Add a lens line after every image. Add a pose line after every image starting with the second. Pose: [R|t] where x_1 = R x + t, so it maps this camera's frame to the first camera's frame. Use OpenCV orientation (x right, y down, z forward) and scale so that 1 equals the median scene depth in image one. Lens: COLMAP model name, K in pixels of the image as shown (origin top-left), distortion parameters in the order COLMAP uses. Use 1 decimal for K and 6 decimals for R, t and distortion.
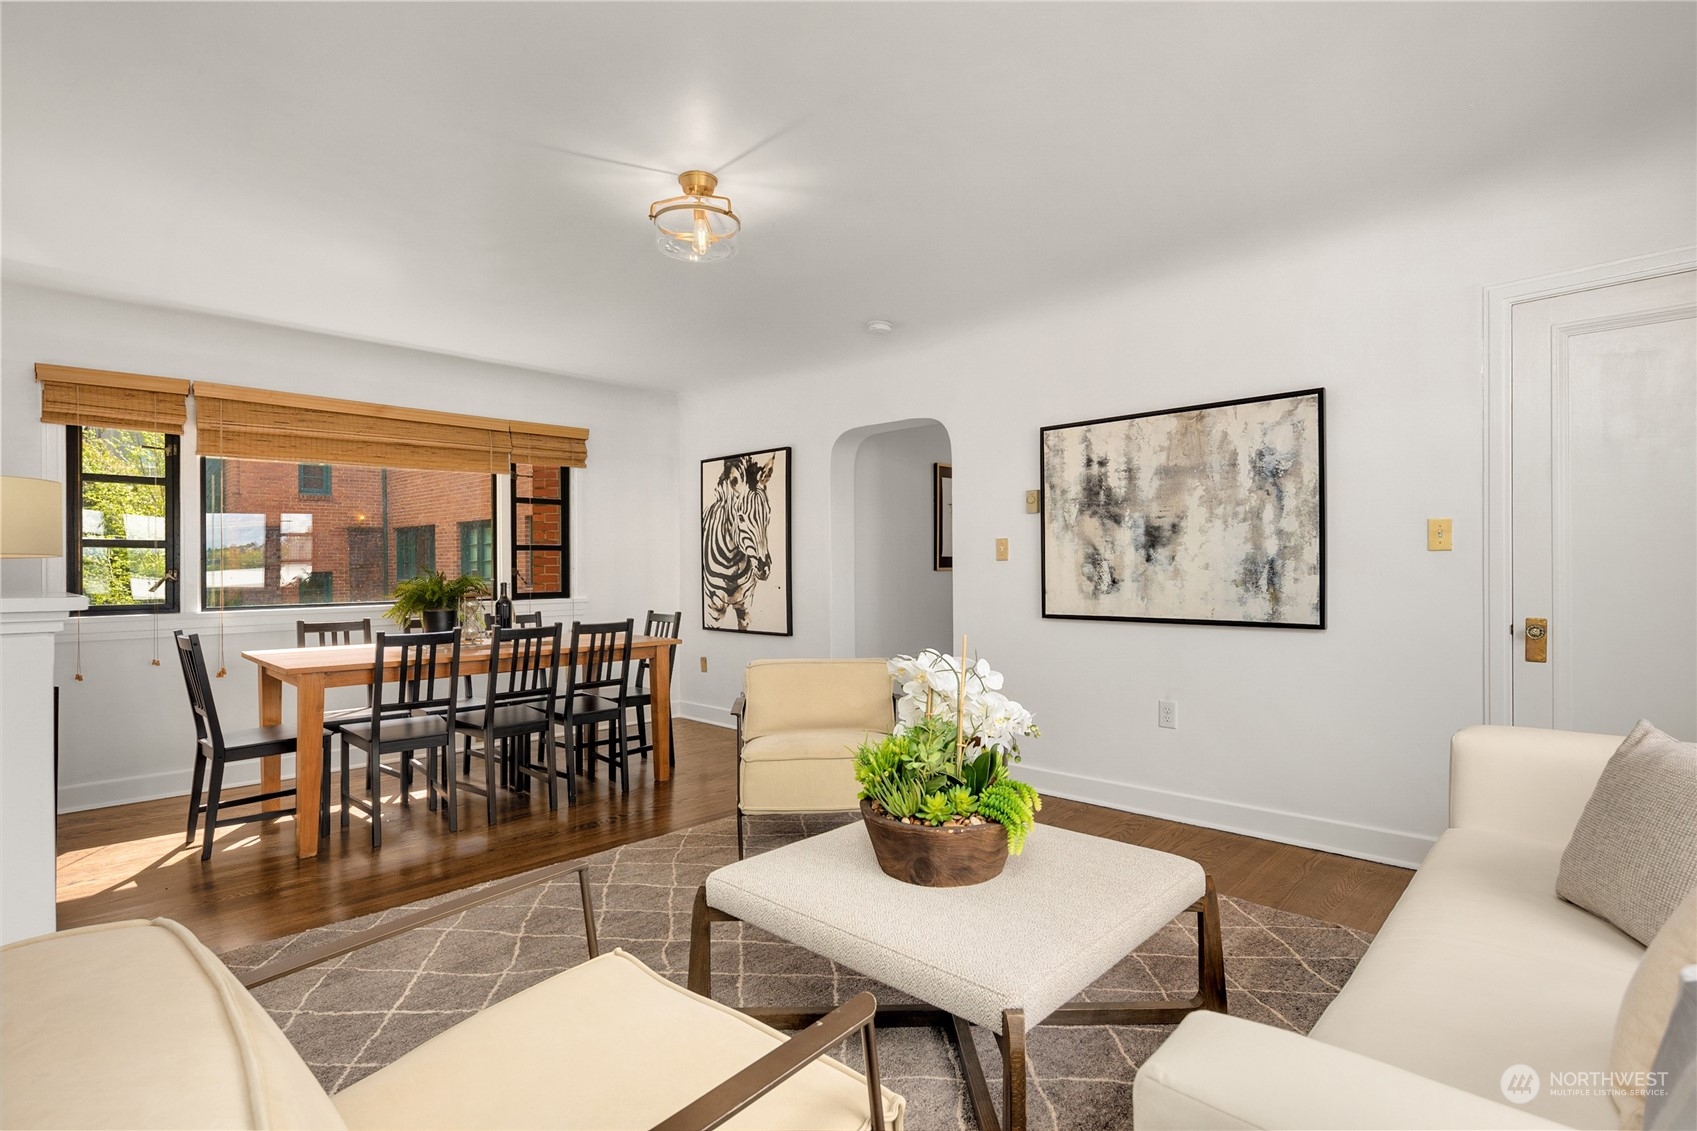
lens RADIAL K [[822.7, 0, 843.7], [0, 822.7, 563.3], [0, 0, 1]] dist [-0.000085, -0.000321]
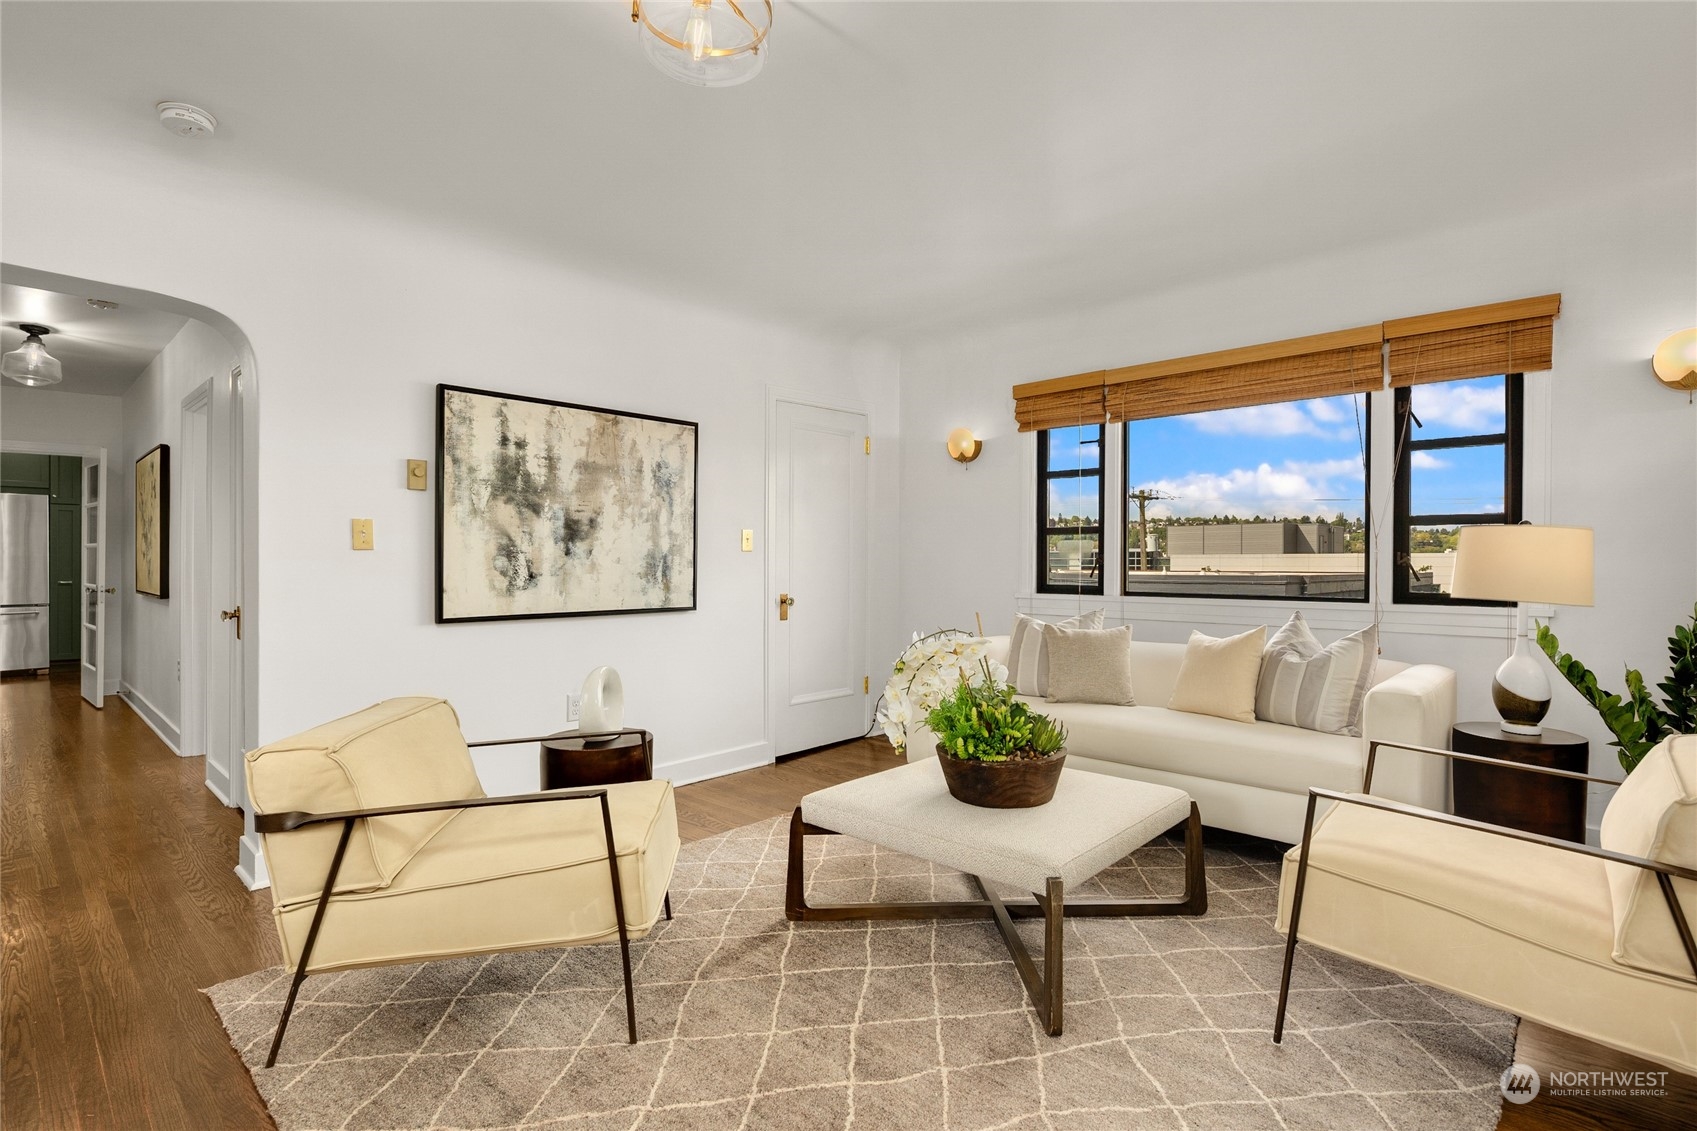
lens RADIAL K [[822.7, 0, 843.7], [0, 822.7, 563.3], [0, 0, 1]] dist [-0.000085, -0.000321]
pose [[-0.015103, 0.005841, 0.999869, -0.537613], [-0.007208, 0.999956, -0.005950, 0.009719], [-0.999860, -0.007297, -0.015060, 0.598158]]
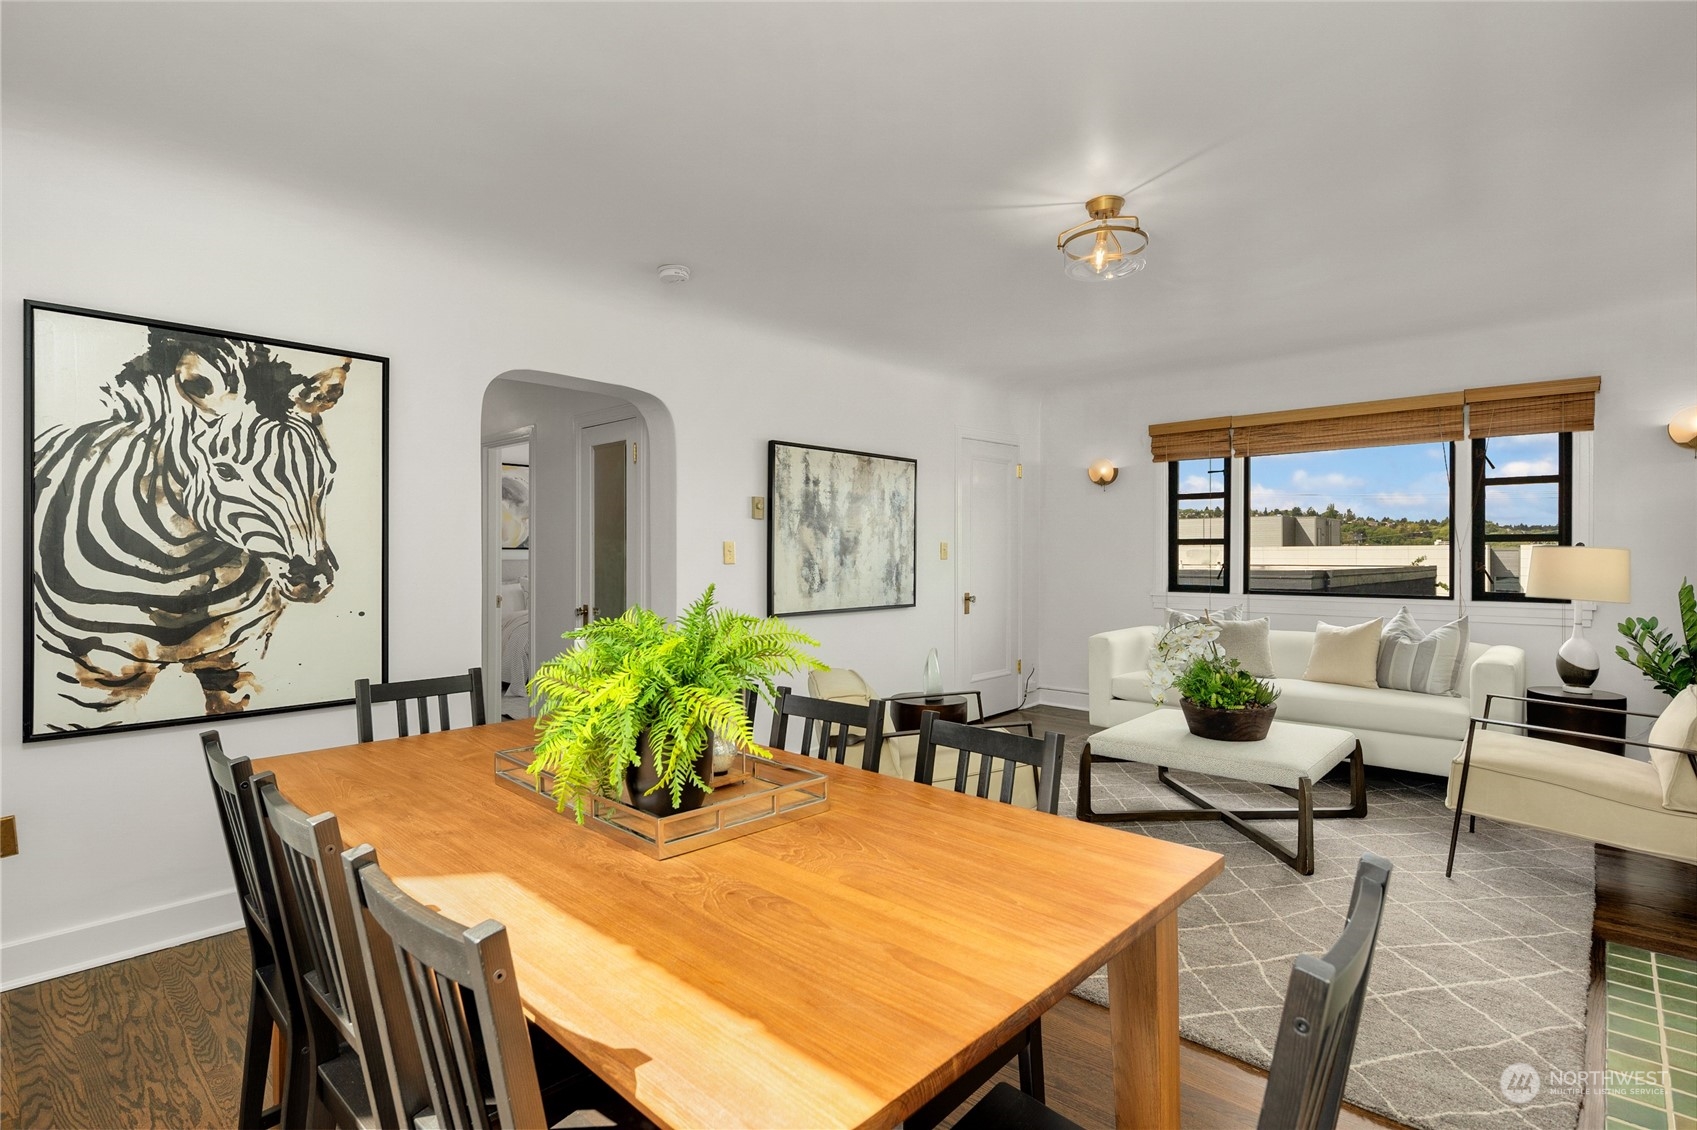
lens RADIAL K [[819.2, 0, 840.4], [0, 819.2, 557.4], [0, 0, 1]] dist [-0.001020, -0.001898]
pose [[-0.019872, 0.003675, 0.999796, -0.795239], [-0.004448, 0.999983, -0.003764, -0.008381], [-0.999793, -0.004522, -0.019856, 0.897286]]
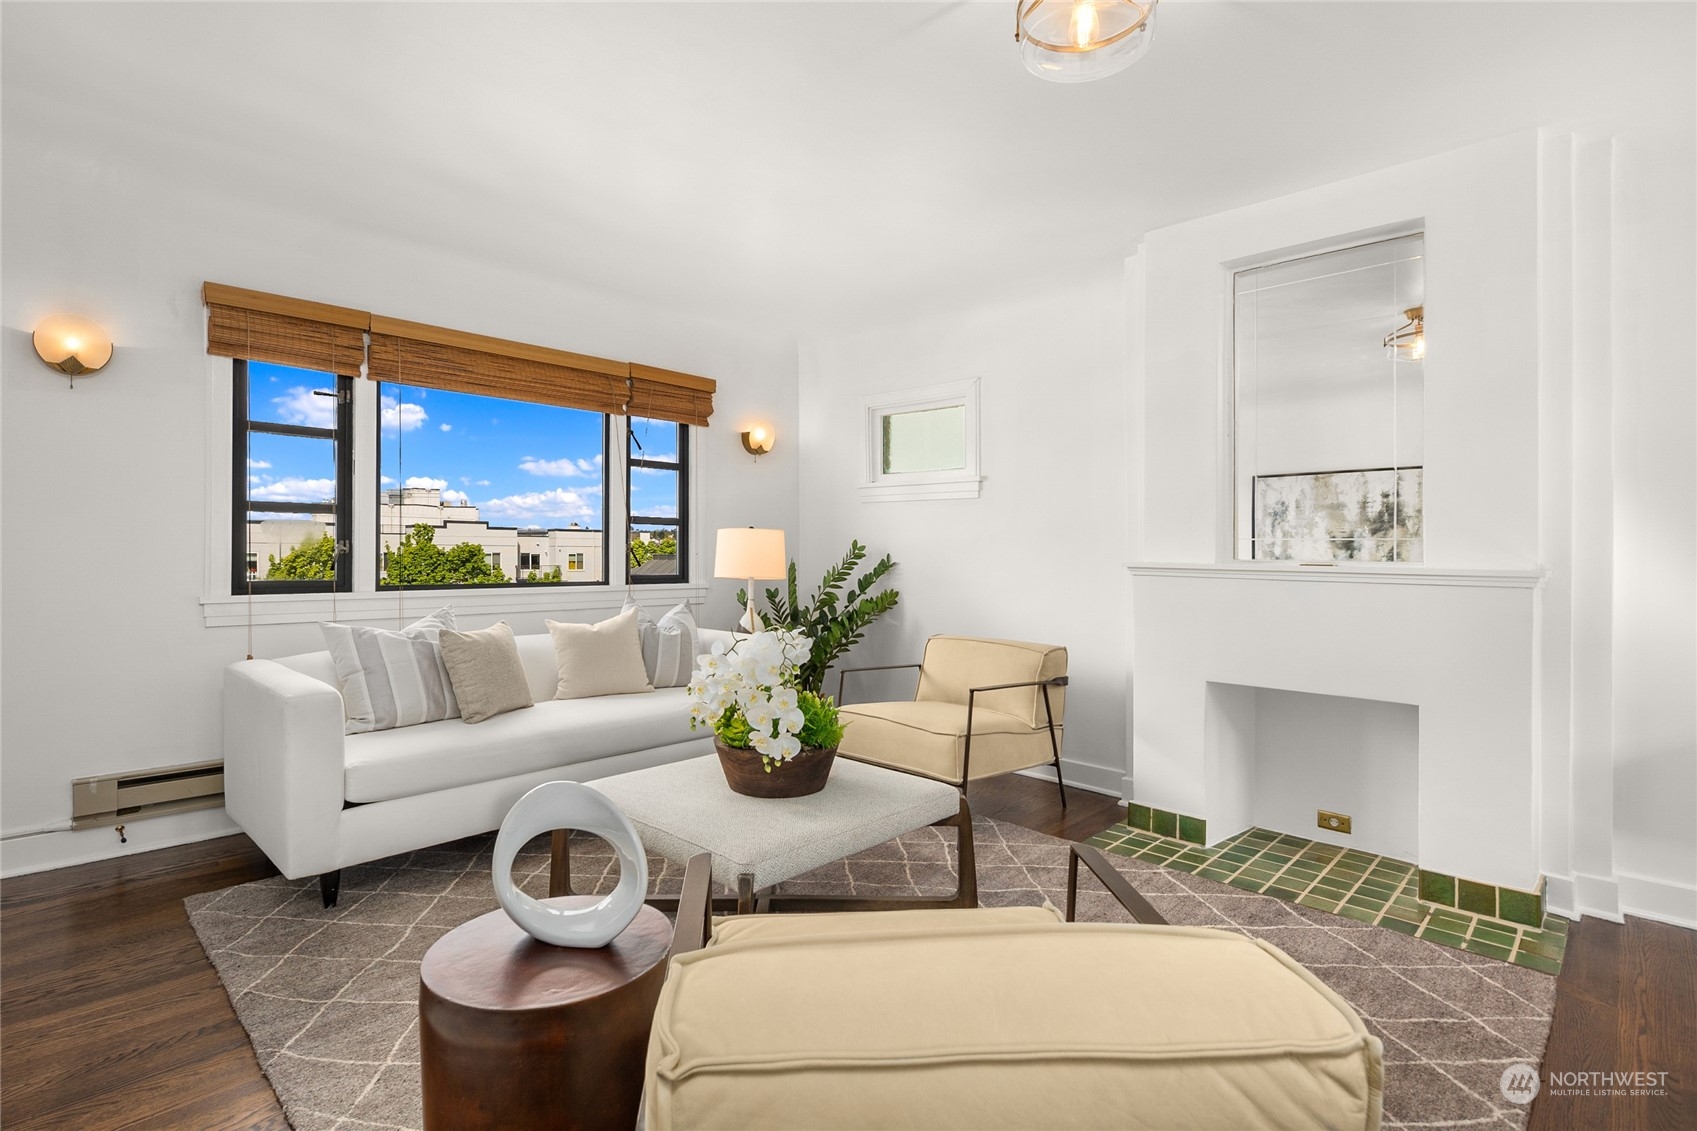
lens RADIAL K [[822.7, 0, 843.7], [0, 822.7, 563.3], [0, 0, 1]] dist [-0.000085, -0.000321]
pose [[-0.999942, -0.003655, -0.010123, 0.004621], [-0.003757, 0.999943, 0.010032, 0.002647], [0.010086, 0.010069, -0.999898, 1.086769]]
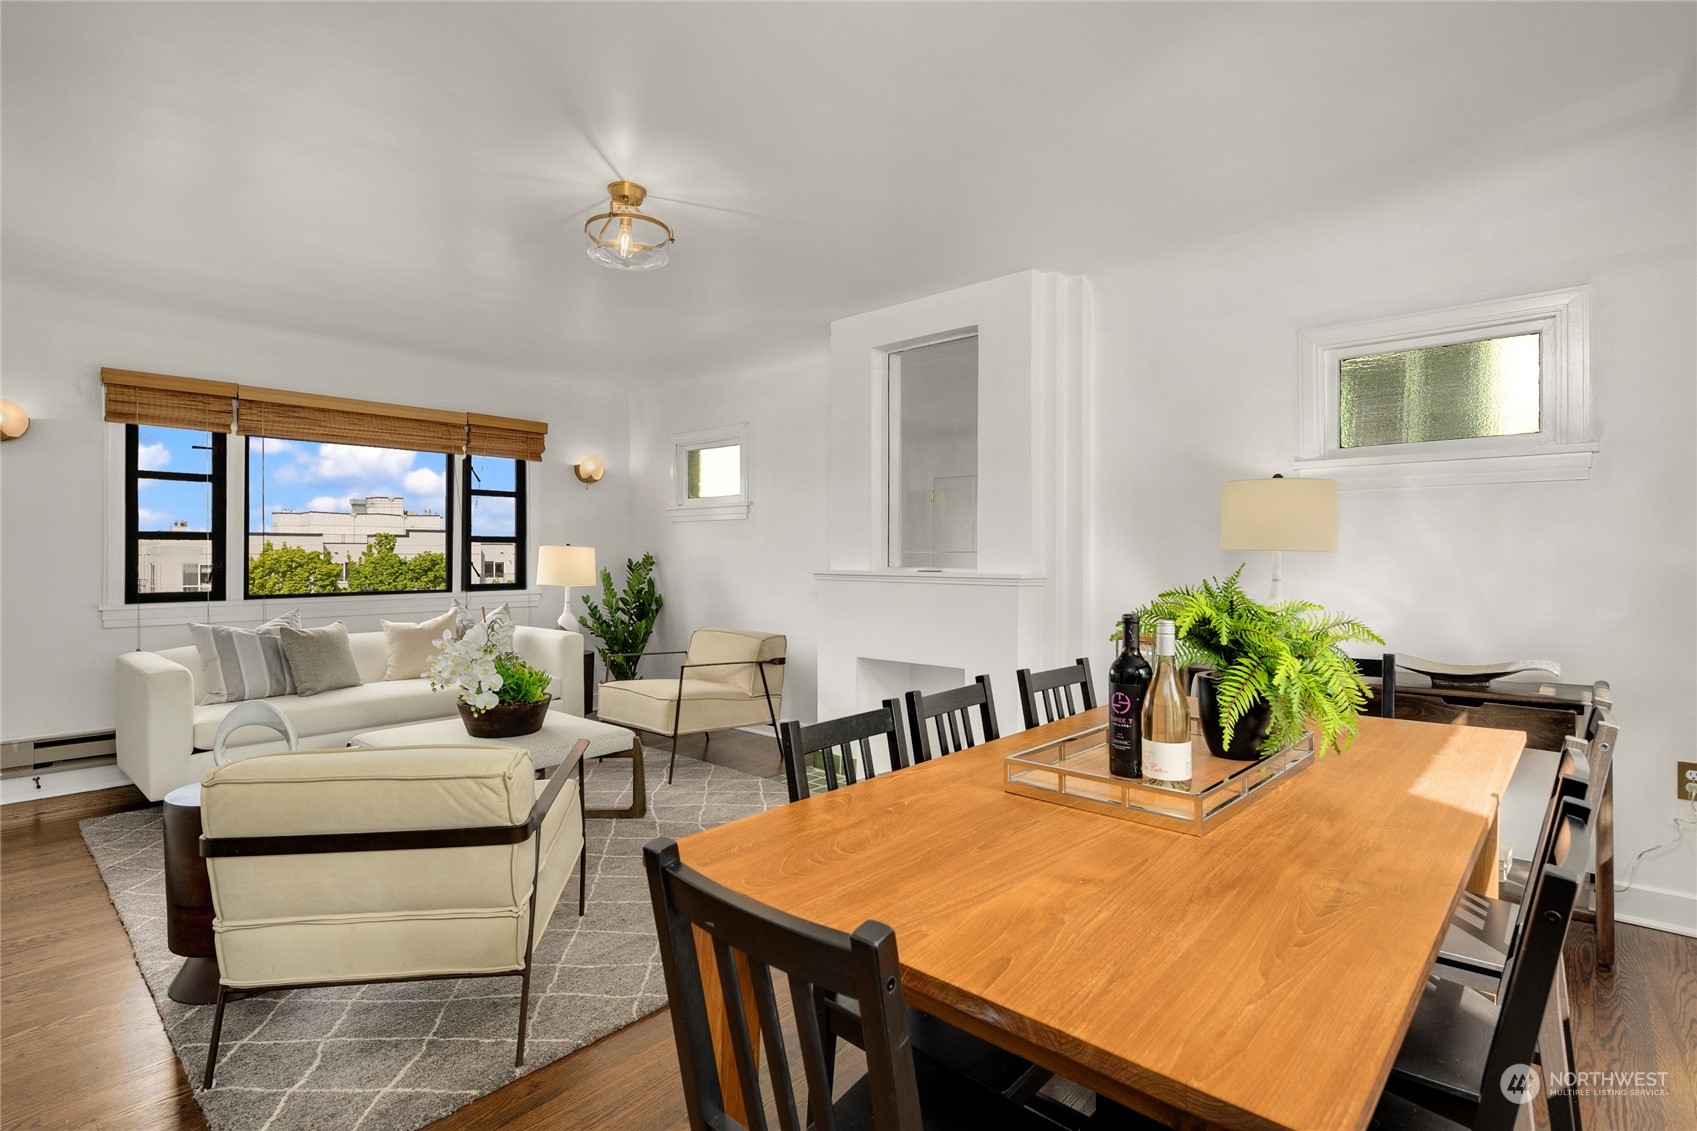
lens RADIAL K [[819.2, 0, 840.4], [0, 819.2, 557.9], [0, 0, 1]] dist [-0.001020, -0.001898]
pose [[-0.999145, 0.008717, -0.040413, -0.262463], [0.008759, 0.999961, -0.000872, -0.005415], [0.040404, -0.001225, -0.999183, 1.345194]]
